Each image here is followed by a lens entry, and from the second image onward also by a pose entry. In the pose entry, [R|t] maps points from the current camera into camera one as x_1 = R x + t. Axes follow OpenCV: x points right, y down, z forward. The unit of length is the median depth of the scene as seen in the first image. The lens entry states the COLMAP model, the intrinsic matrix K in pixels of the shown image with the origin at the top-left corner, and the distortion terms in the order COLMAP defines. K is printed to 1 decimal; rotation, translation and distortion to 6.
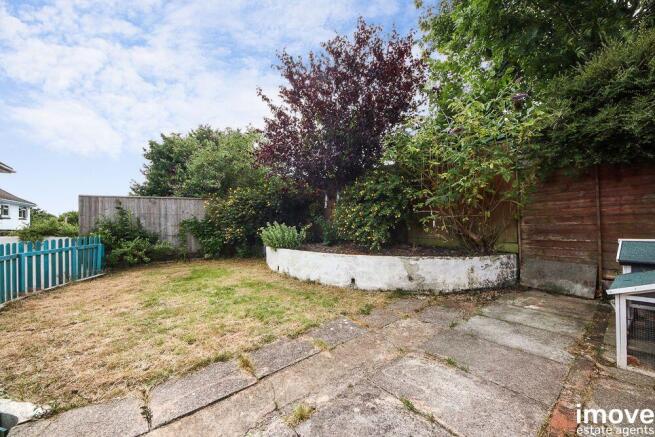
lens RADIAL K [[271.9, 0, 327.5], [0, 271.9, 218.5], [0, 0, 1]] dist [-0.000195, -0.000458]
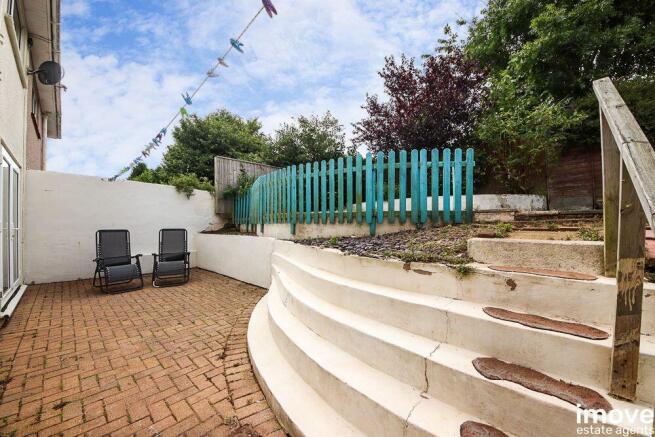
lens RADIAL K [[271.9, 0, 327.5], [0, 271.9, 218.5], [0, 0, 1]] dist [-0.000195, -0.000458]
pose [[0.976797, 0.003700, 0.214134, -1.159614], [-0.003113, 0.999990, -0.003078, 0.308897], [-0.214143, 0.002340, 0.976799, -0.453730]]
